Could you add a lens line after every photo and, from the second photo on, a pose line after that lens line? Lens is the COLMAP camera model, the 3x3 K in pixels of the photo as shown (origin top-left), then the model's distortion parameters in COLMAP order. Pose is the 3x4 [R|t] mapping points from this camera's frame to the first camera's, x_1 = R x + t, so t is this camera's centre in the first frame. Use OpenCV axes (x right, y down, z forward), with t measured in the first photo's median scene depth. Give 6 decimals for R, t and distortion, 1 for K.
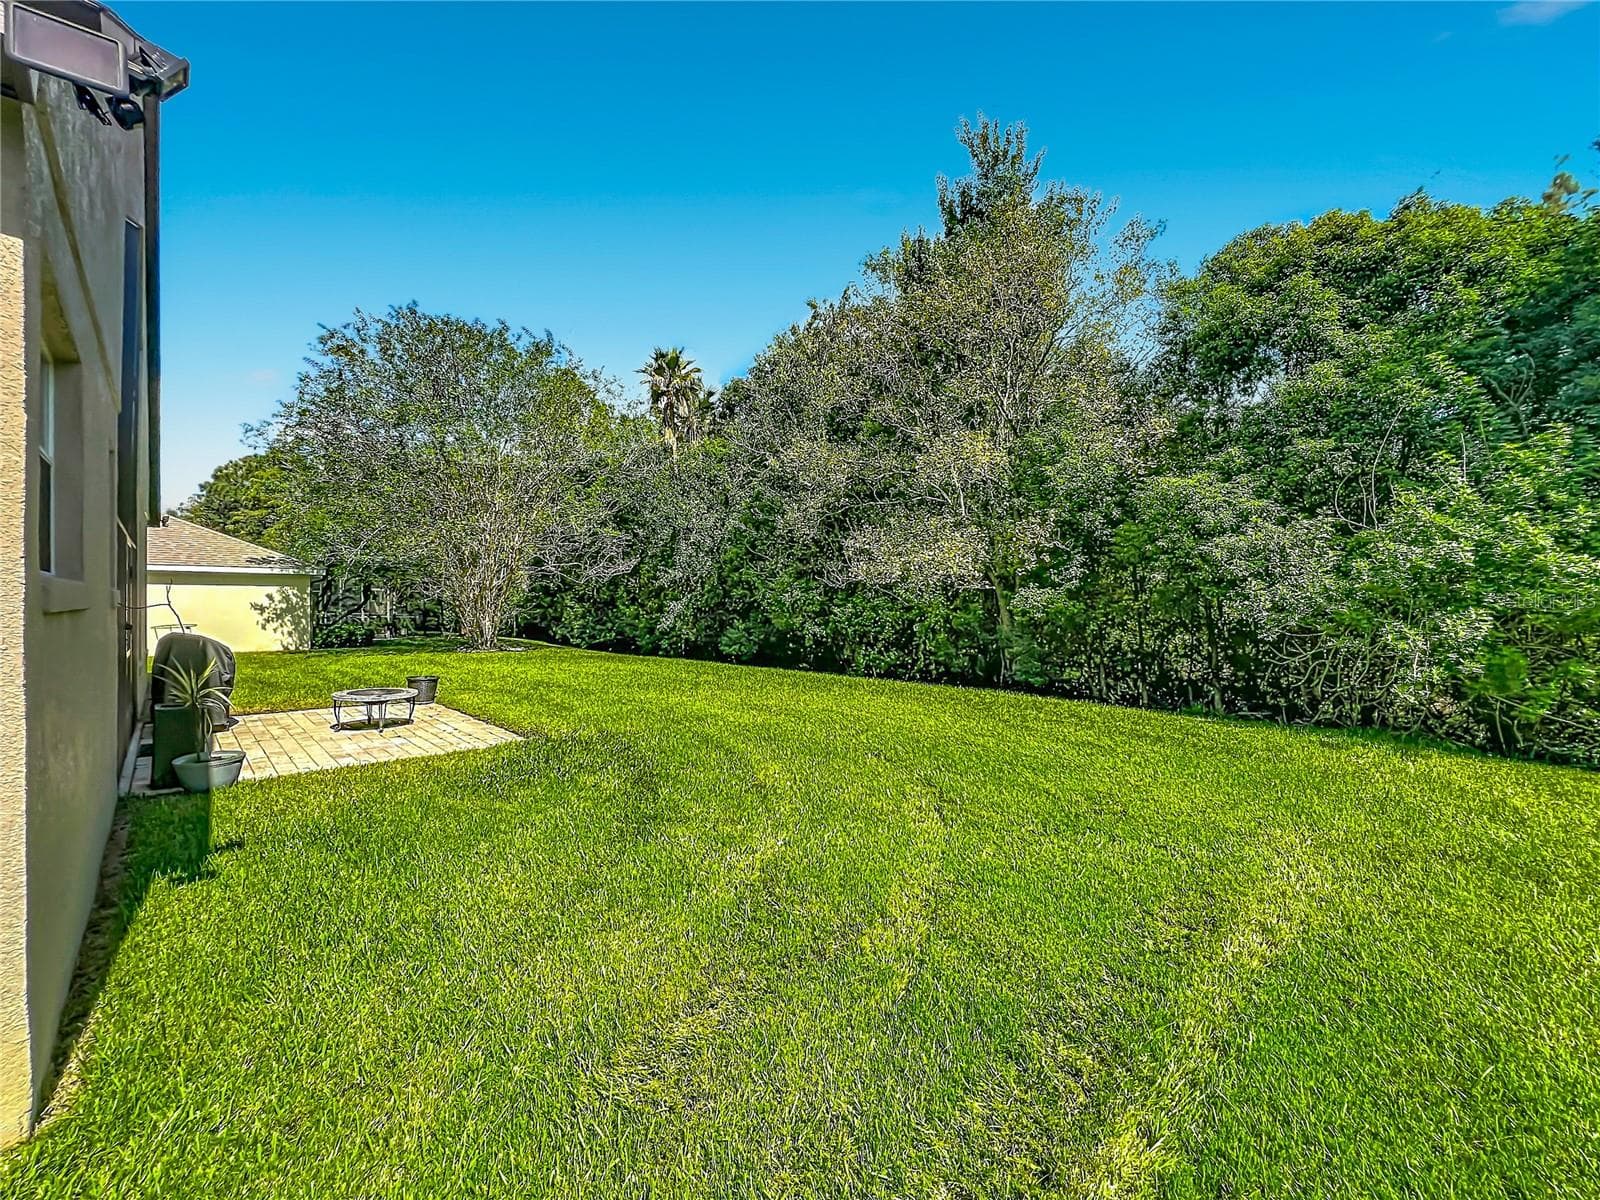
lens RADIAL K [[639.6, 0, 800.0], [0, 639.6, 600.0], [0, 0, 1]] dist [0.001163, 0.000116]
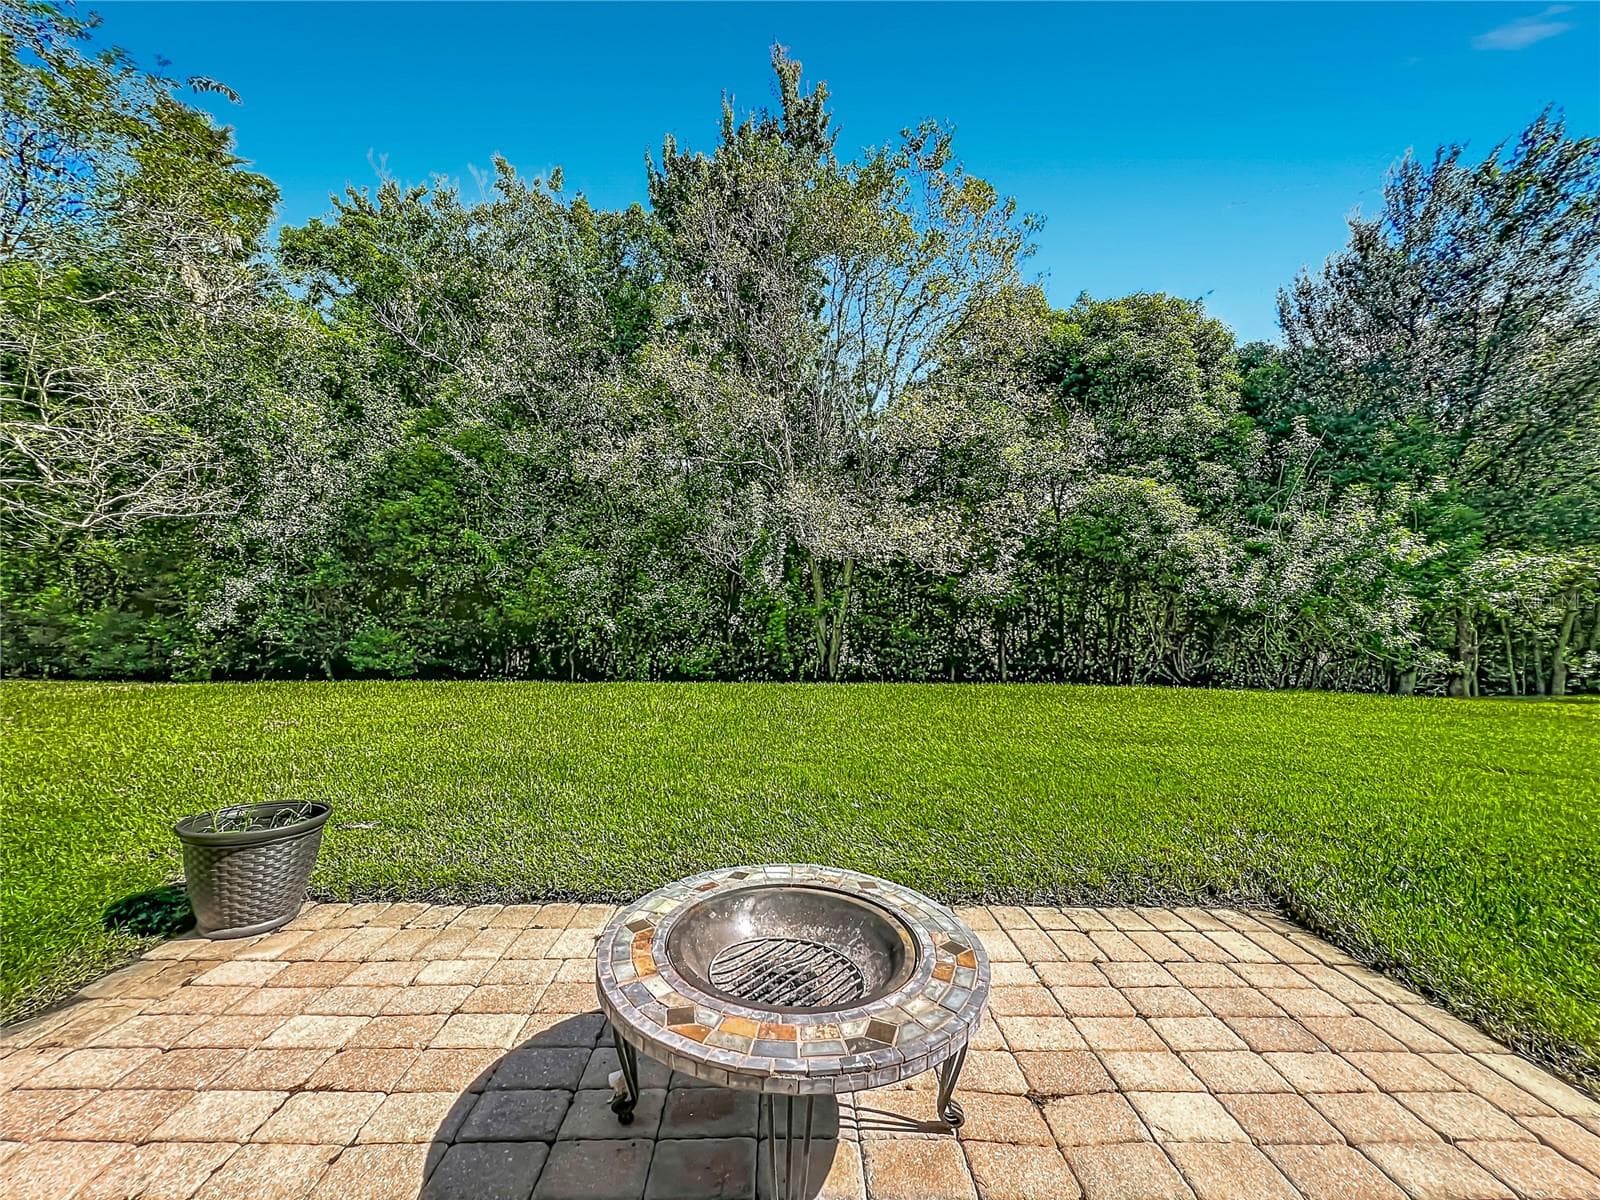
lens RADIAL K [[639.6, 0, 800.0], [0, 639.6, 600.0], [0, 0, 1]] dist [0.001163, 0.000116]
pose [[0.701088, 0.013238, 0.712952, -0.309942], [-0.016922, 0.999855, -0.001926, 0.017696], [-0.712874, -0.010714, 0.701210, 0.338149]]
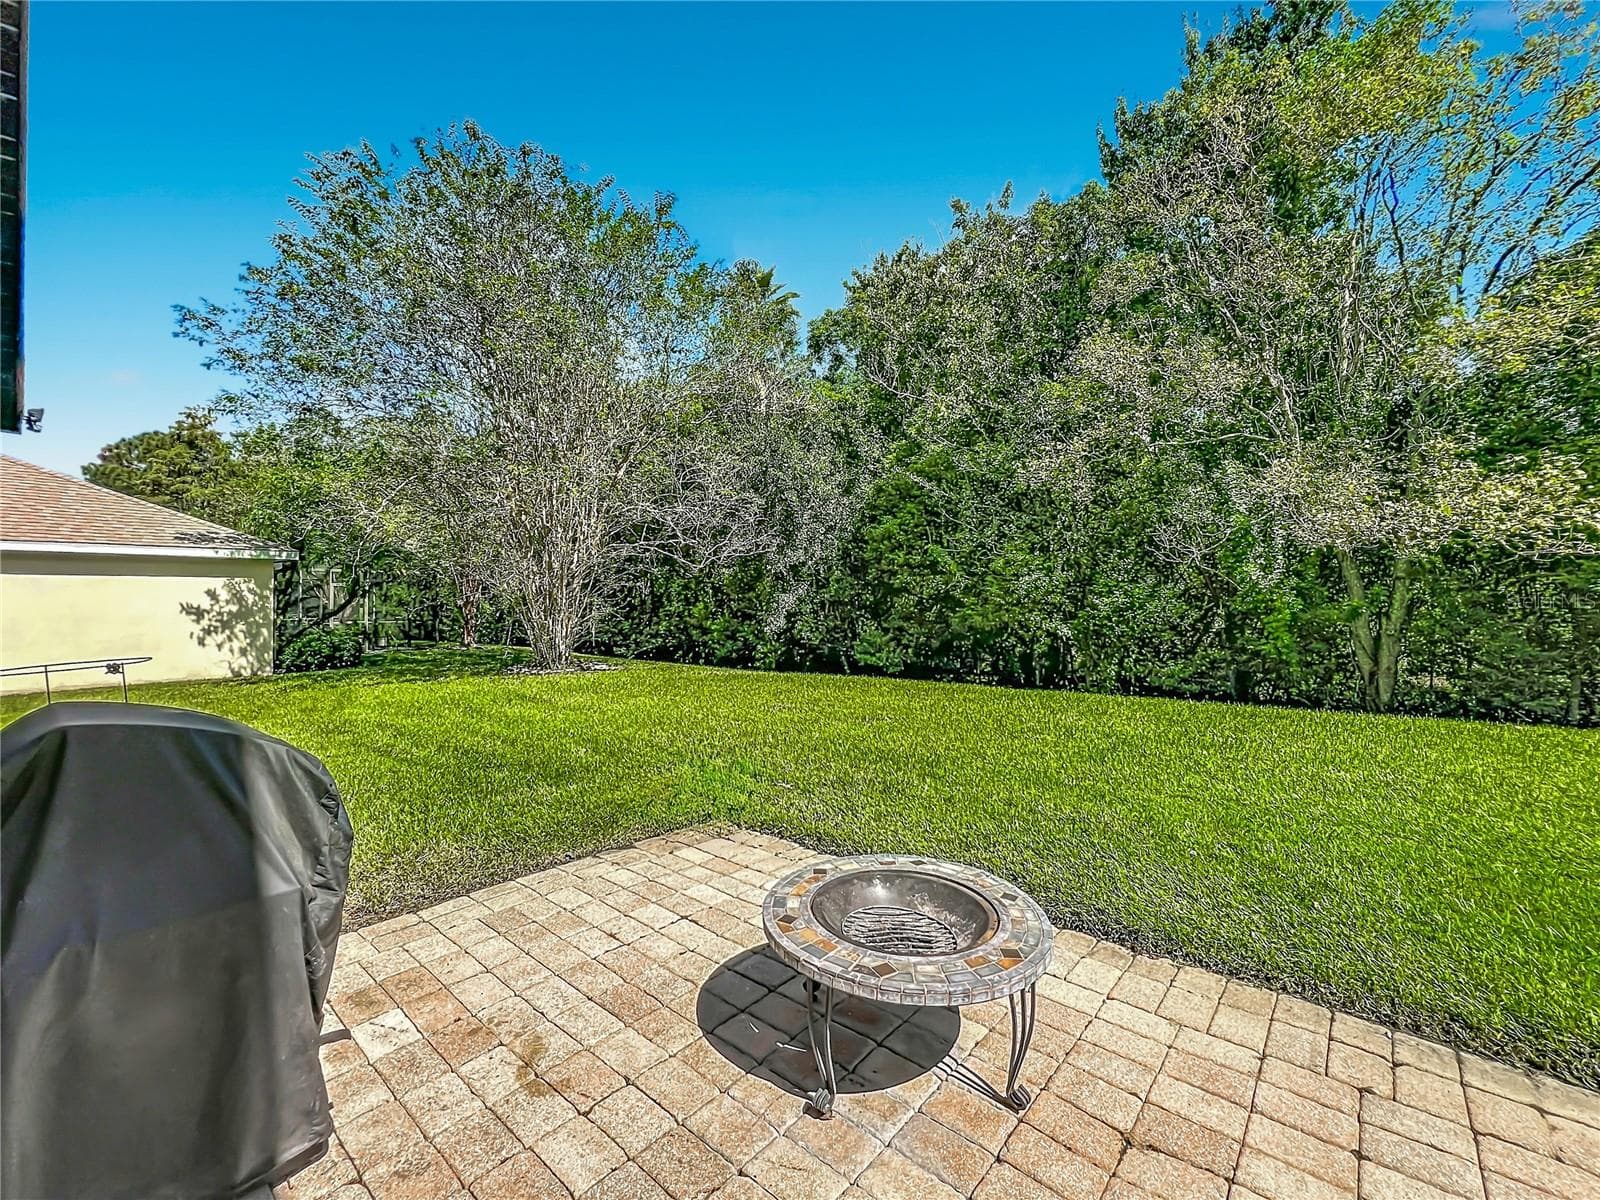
lens RADIAL K [[665.5, 0, 806.8], [0, 665.5, 574.6], [0, 0, 1]] dist [0.011283, -0.000575]
pose [[0.997269, -0.012003, 0.072877, -0.277725], [0.014496, 0.999324, -0.033779, 0.006607], [-0.072423, 0.034743, 0.996769, 0.281535]]
